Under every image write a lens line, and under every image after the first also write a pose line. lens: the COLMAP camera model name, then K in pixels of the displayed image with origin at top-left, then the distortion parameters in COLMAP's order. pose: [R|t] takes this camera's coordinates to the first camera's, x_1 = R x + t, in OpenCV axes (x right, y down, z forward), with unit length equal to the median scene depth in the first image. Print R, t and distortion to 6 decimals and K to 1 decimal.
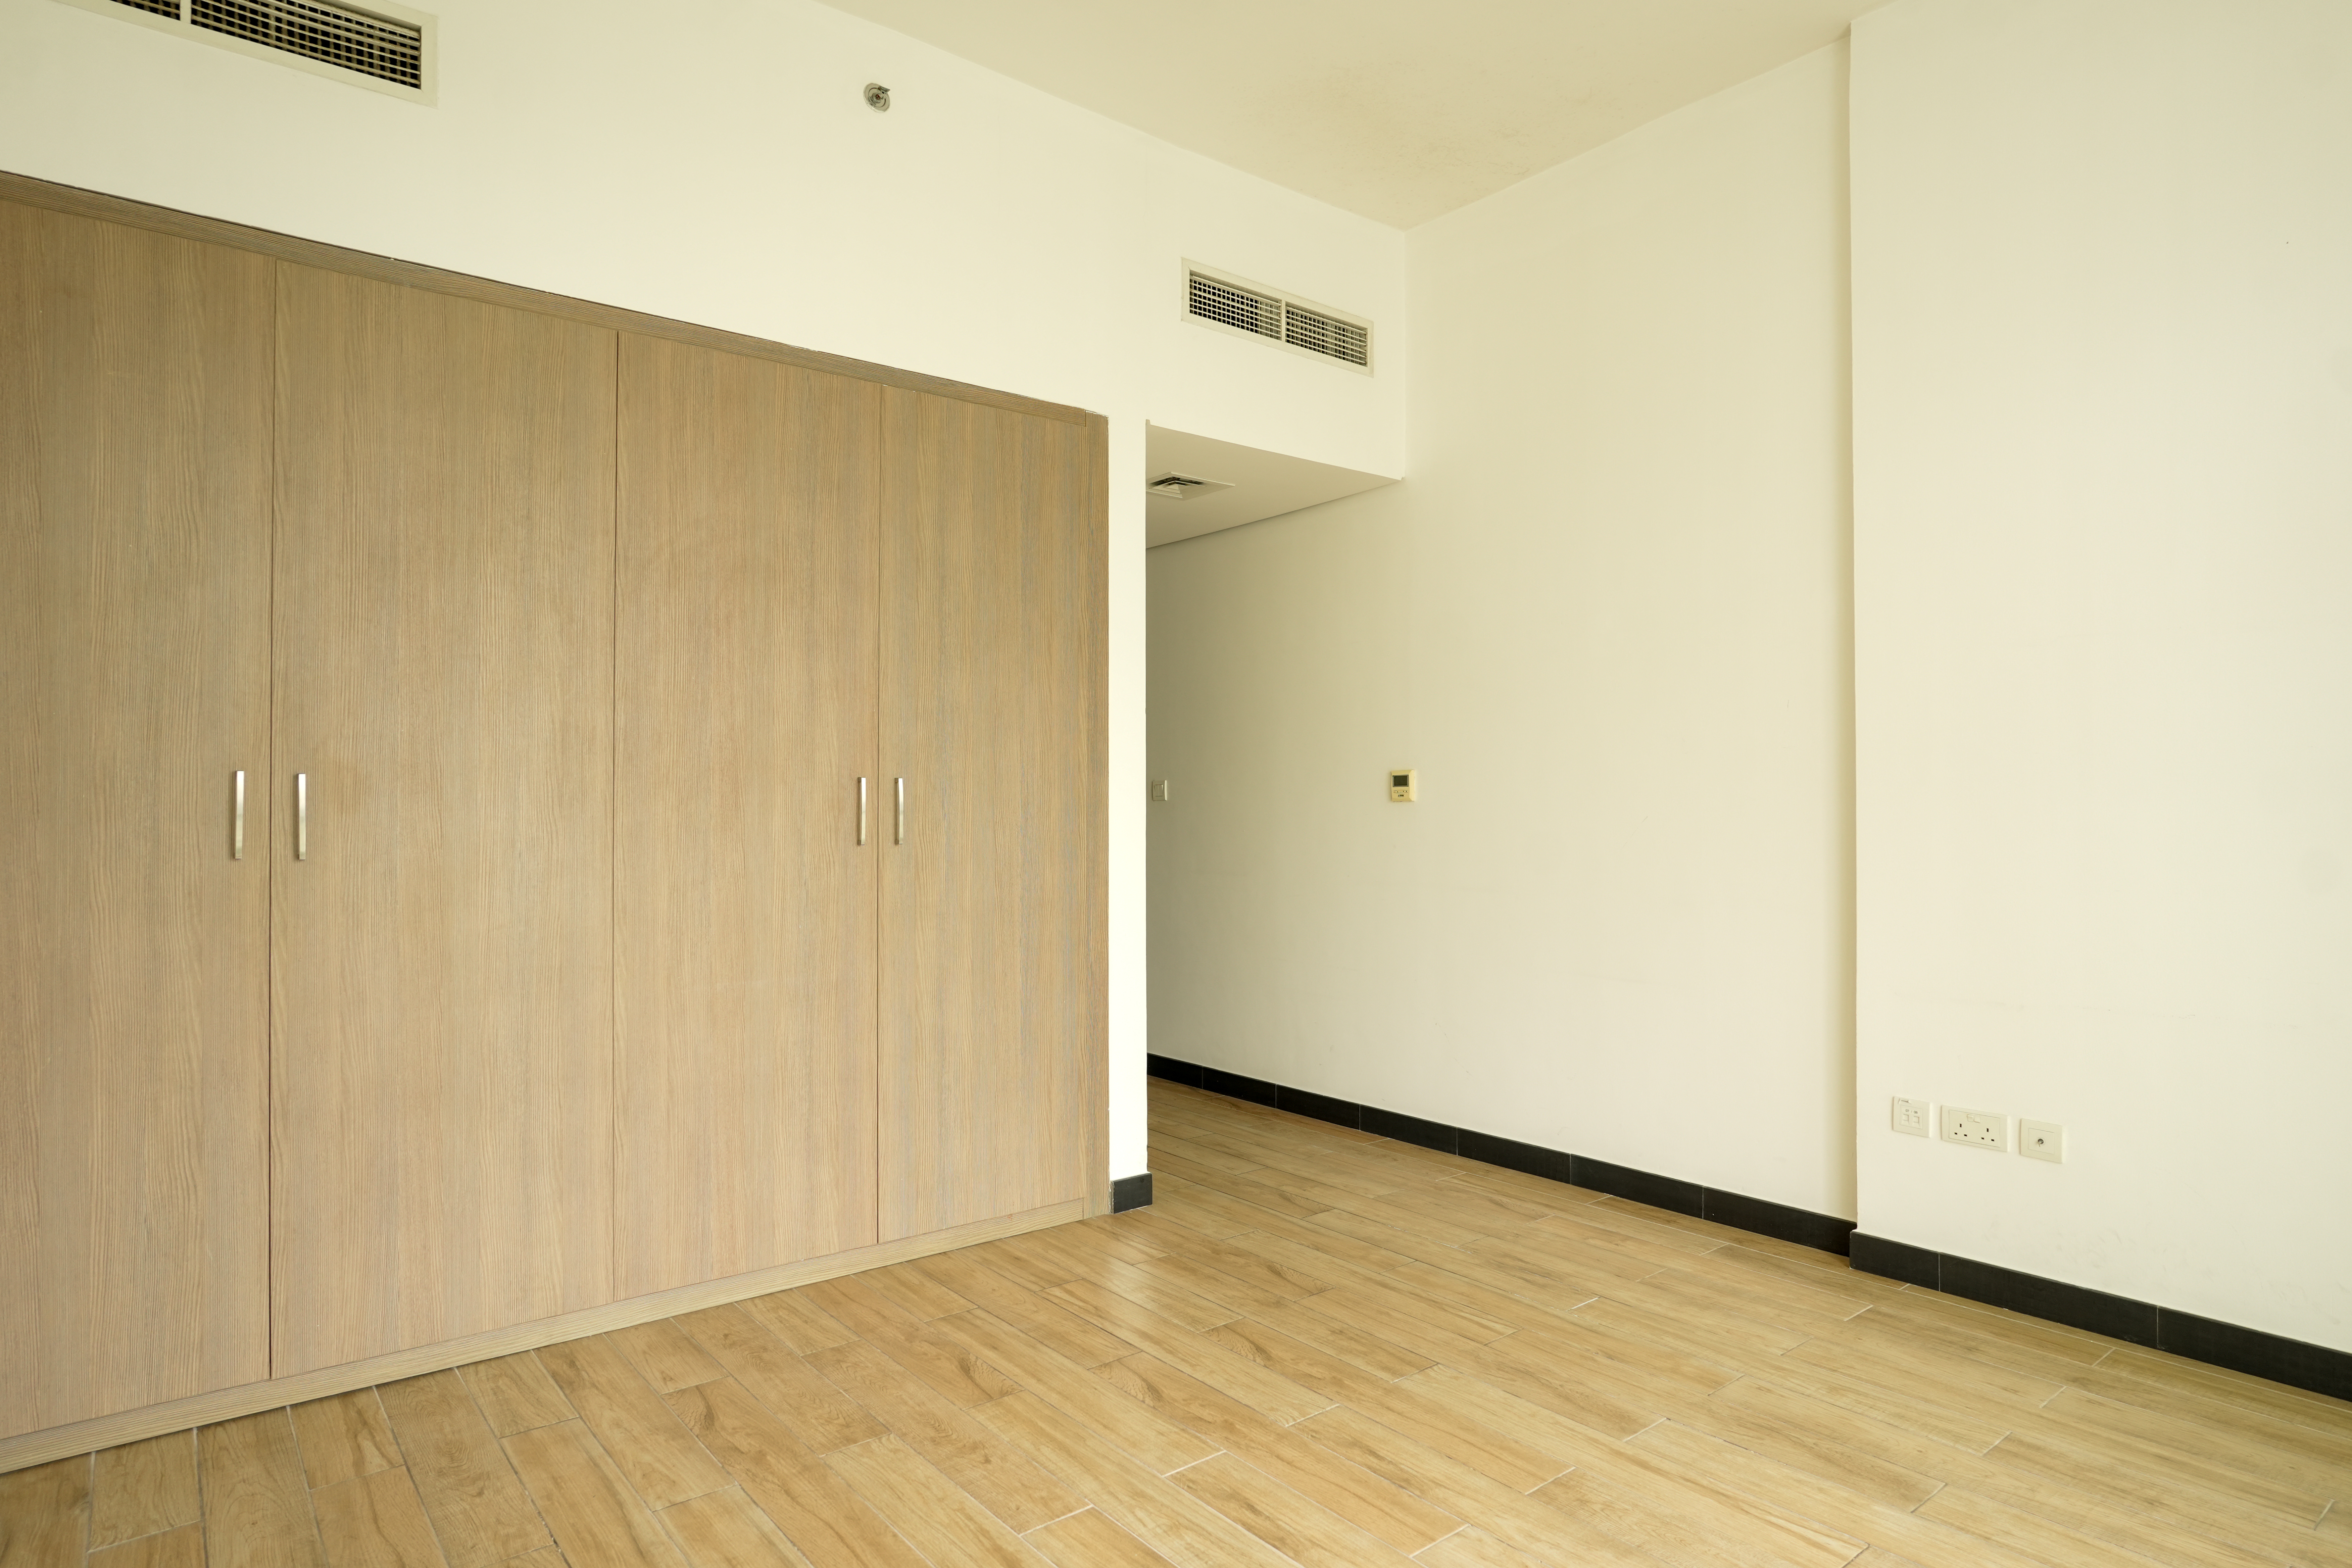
lens RADIAL K [[1344.1, 0, 1175.5], [0, 1344.1, 810.2], [0, 0, 1]] dist [-0.034969, 0.019813]
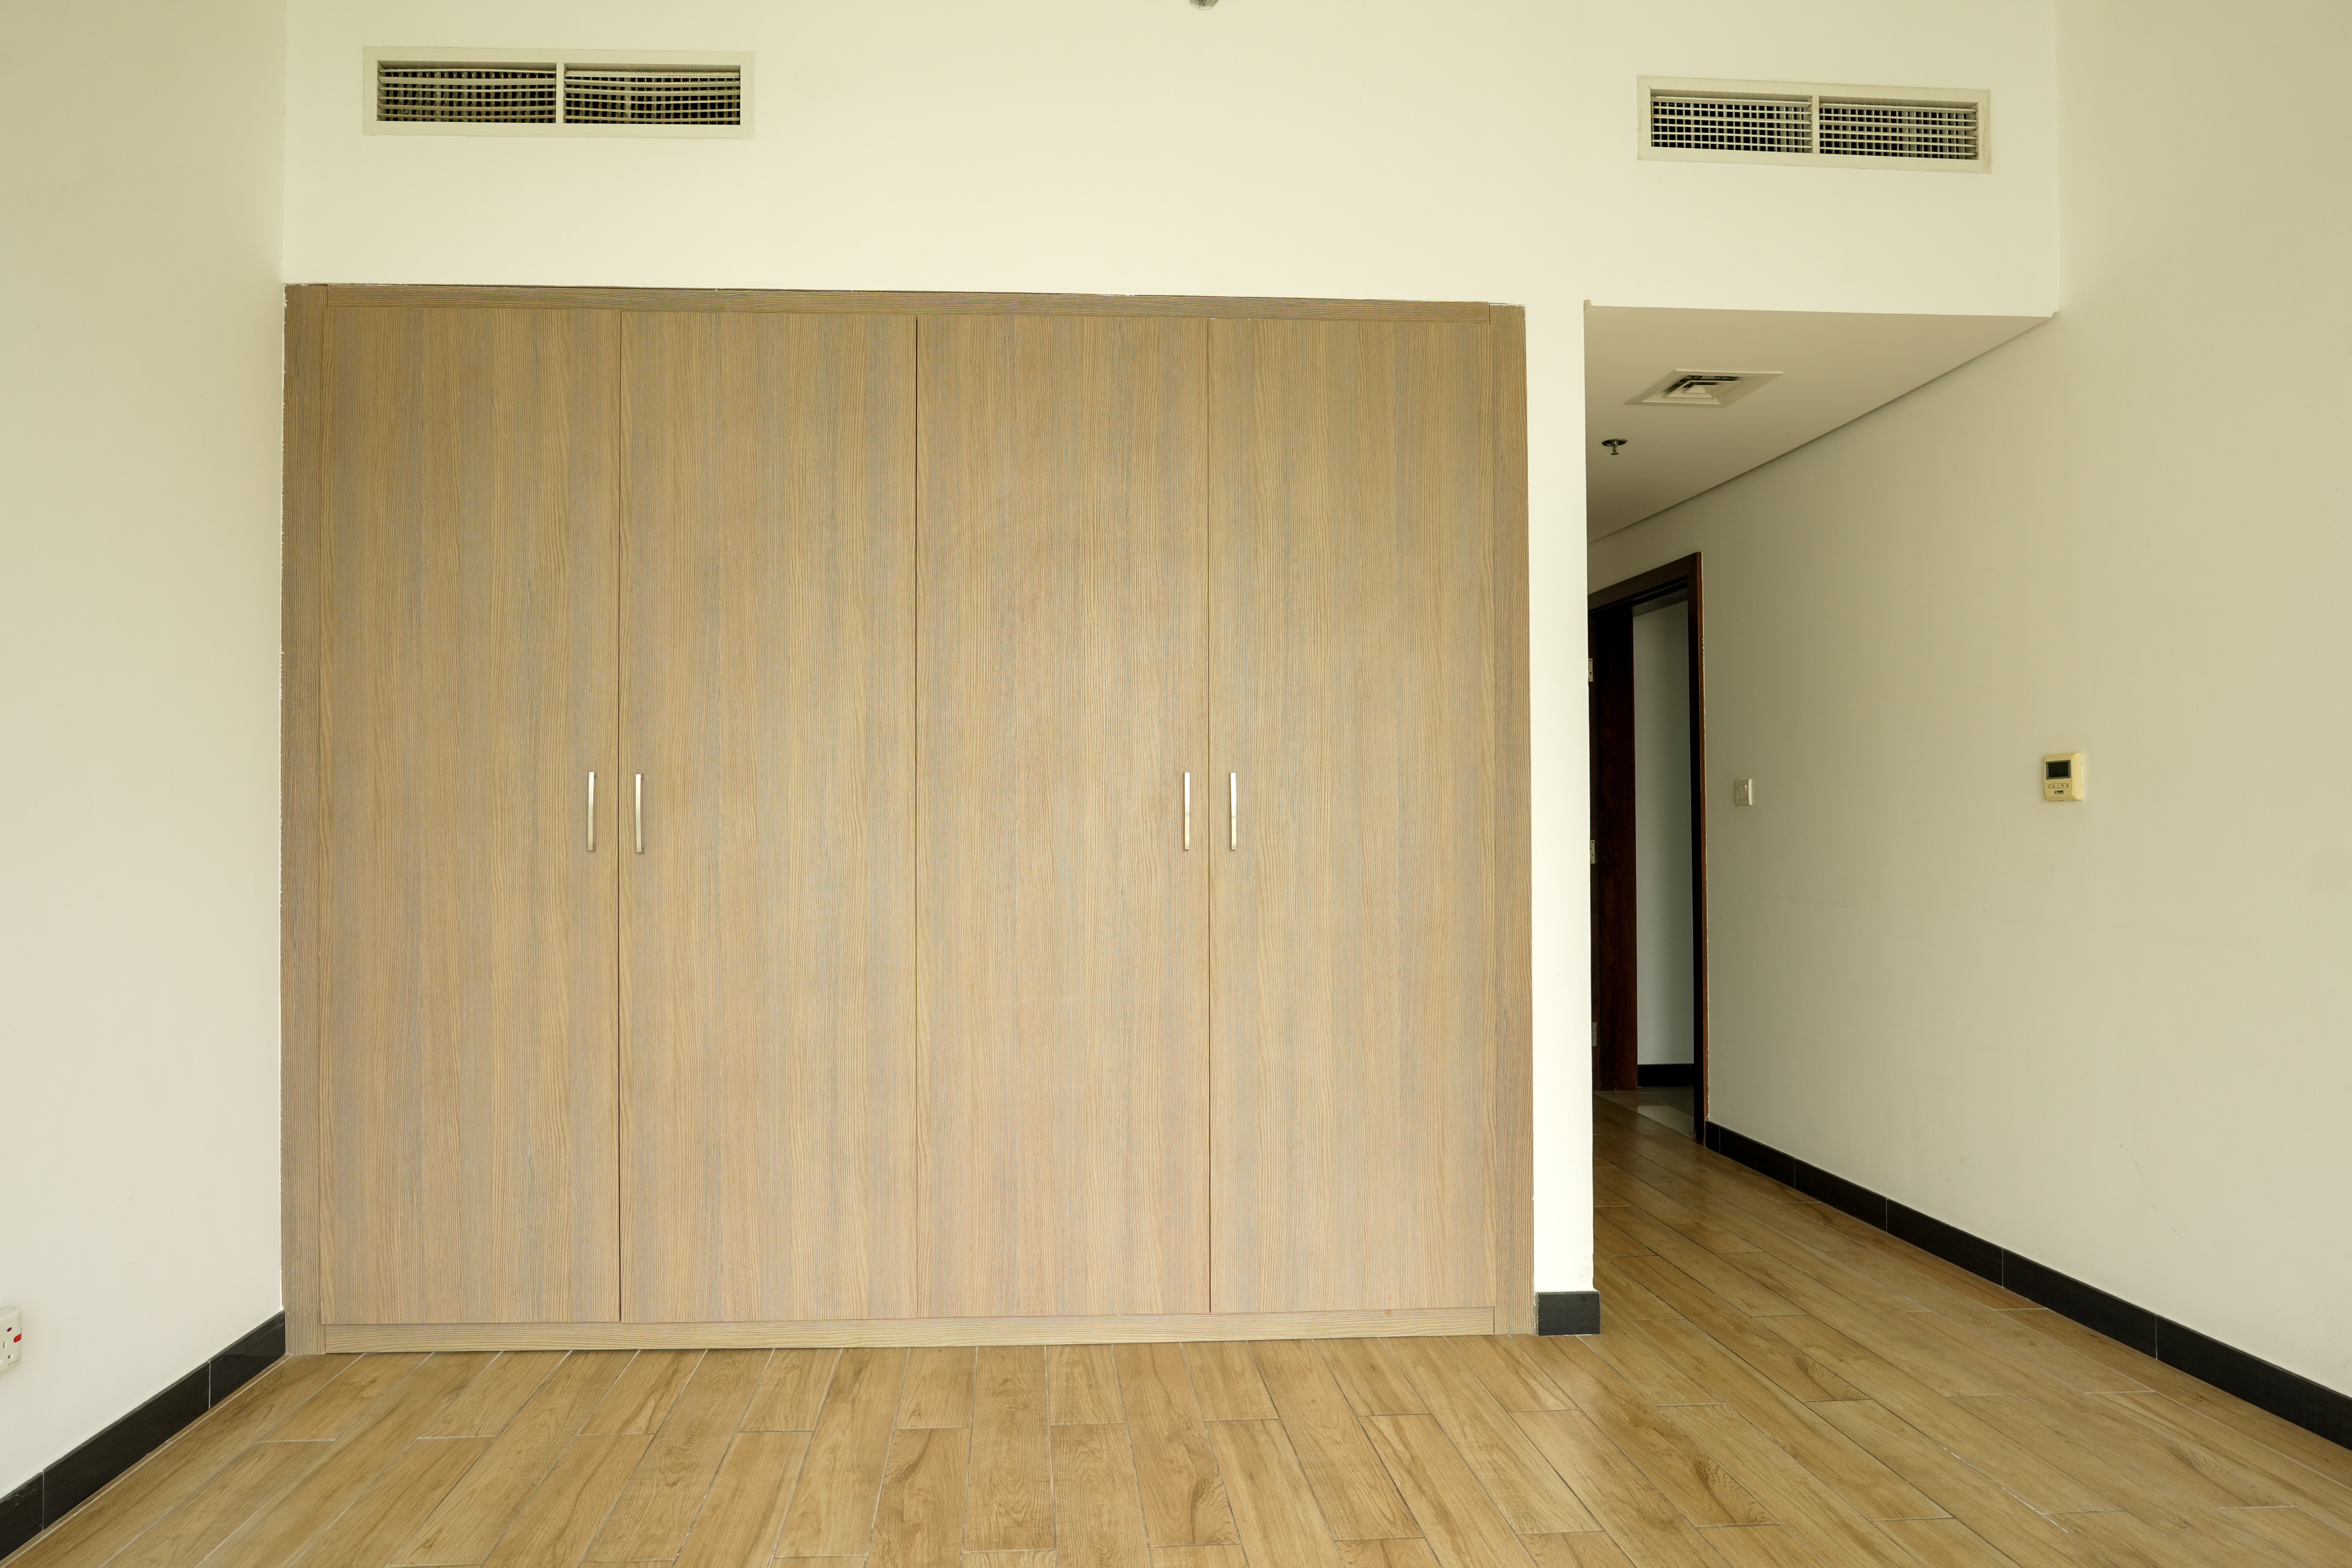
lens RADIAL K [[1344.1, 0, 1175.5], [0, 1344.1, 810.2], [0, 0, 1]] dist [-0.034969, 0.019813]
pose [[0.808443, -0.003779, -0.588562, 0.273364], [-0.004536, 0.999910, -0.012650, 0.011349], [0.588557, 0.012897, 0.808353, 0.291604]]
